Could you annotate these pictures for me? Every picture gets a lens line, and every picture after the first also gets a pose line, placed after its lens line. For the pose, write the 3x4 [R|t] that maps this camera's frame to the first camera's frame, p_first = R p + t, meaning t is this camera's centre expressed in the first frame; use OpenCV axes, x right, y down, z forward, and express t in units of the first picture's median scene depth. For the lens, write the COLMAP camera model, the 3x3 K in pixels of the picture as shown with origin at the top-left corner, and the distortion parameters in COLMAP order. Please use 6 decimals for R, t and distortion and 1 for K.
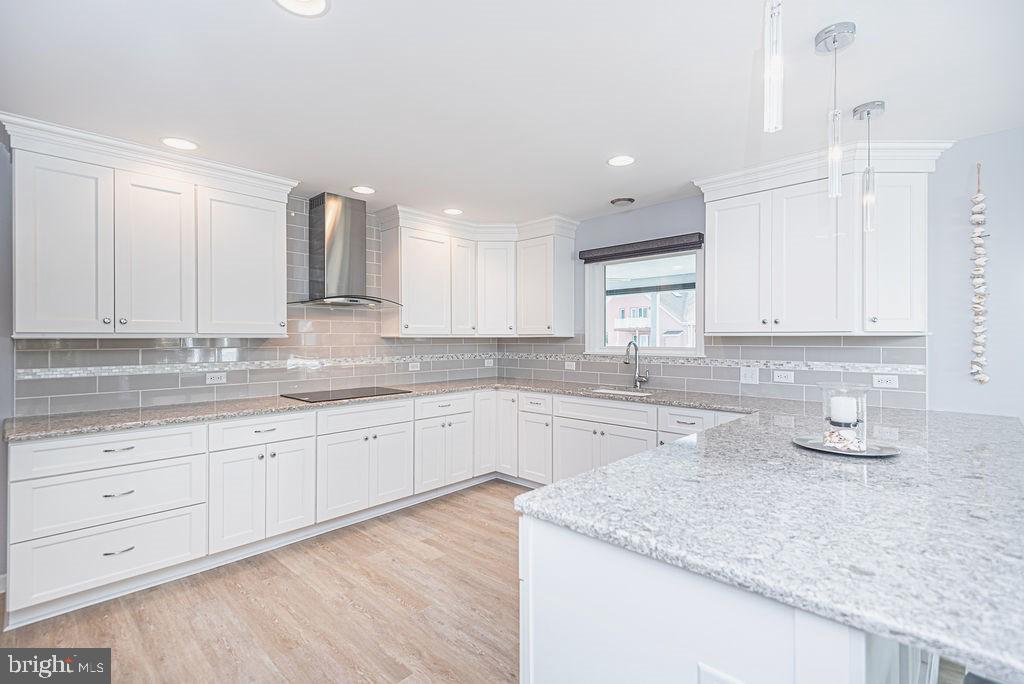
lens RADIAL K [[471.6, 0, 511.1], [0, 471.6, 338.2], [0, 0, 1]] dist [0.010957, -0.001300]
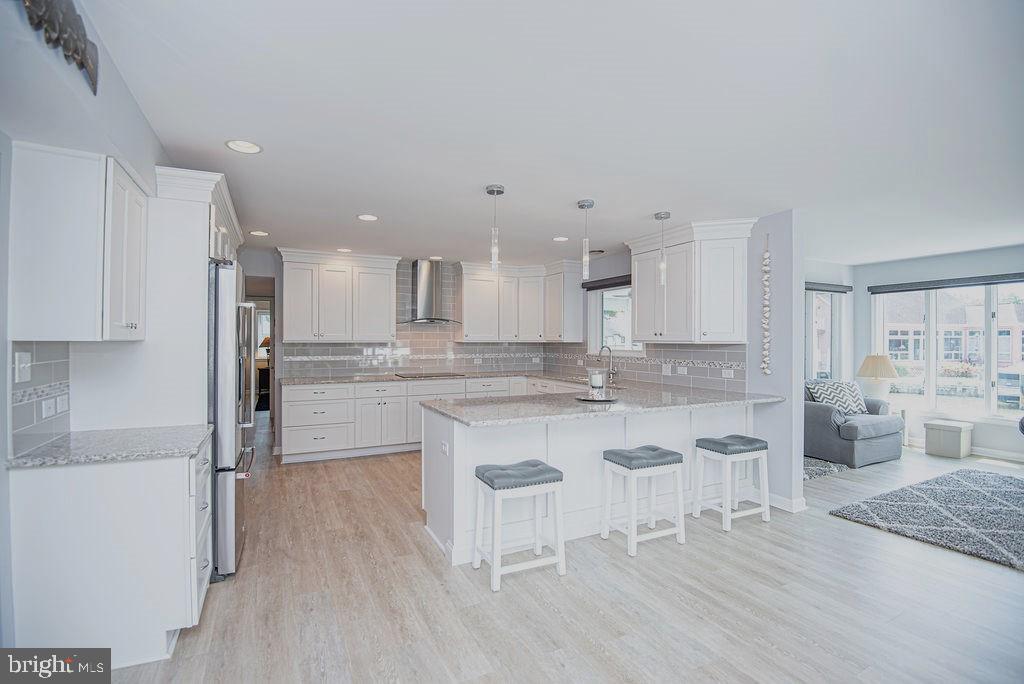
lens RADIAL K [[471.6, 0, 509.2], [0, 471.6, 341.6], [0, 0, 1]] dist [0.010957, -0.001300]
pose [[0.940037, 0.004907, -0.341038, 0.594975], [-0.003767, 0.999985, 0.004005, -0.014234], [0.341052, -0.002480, 0.940041, -0.604245]]
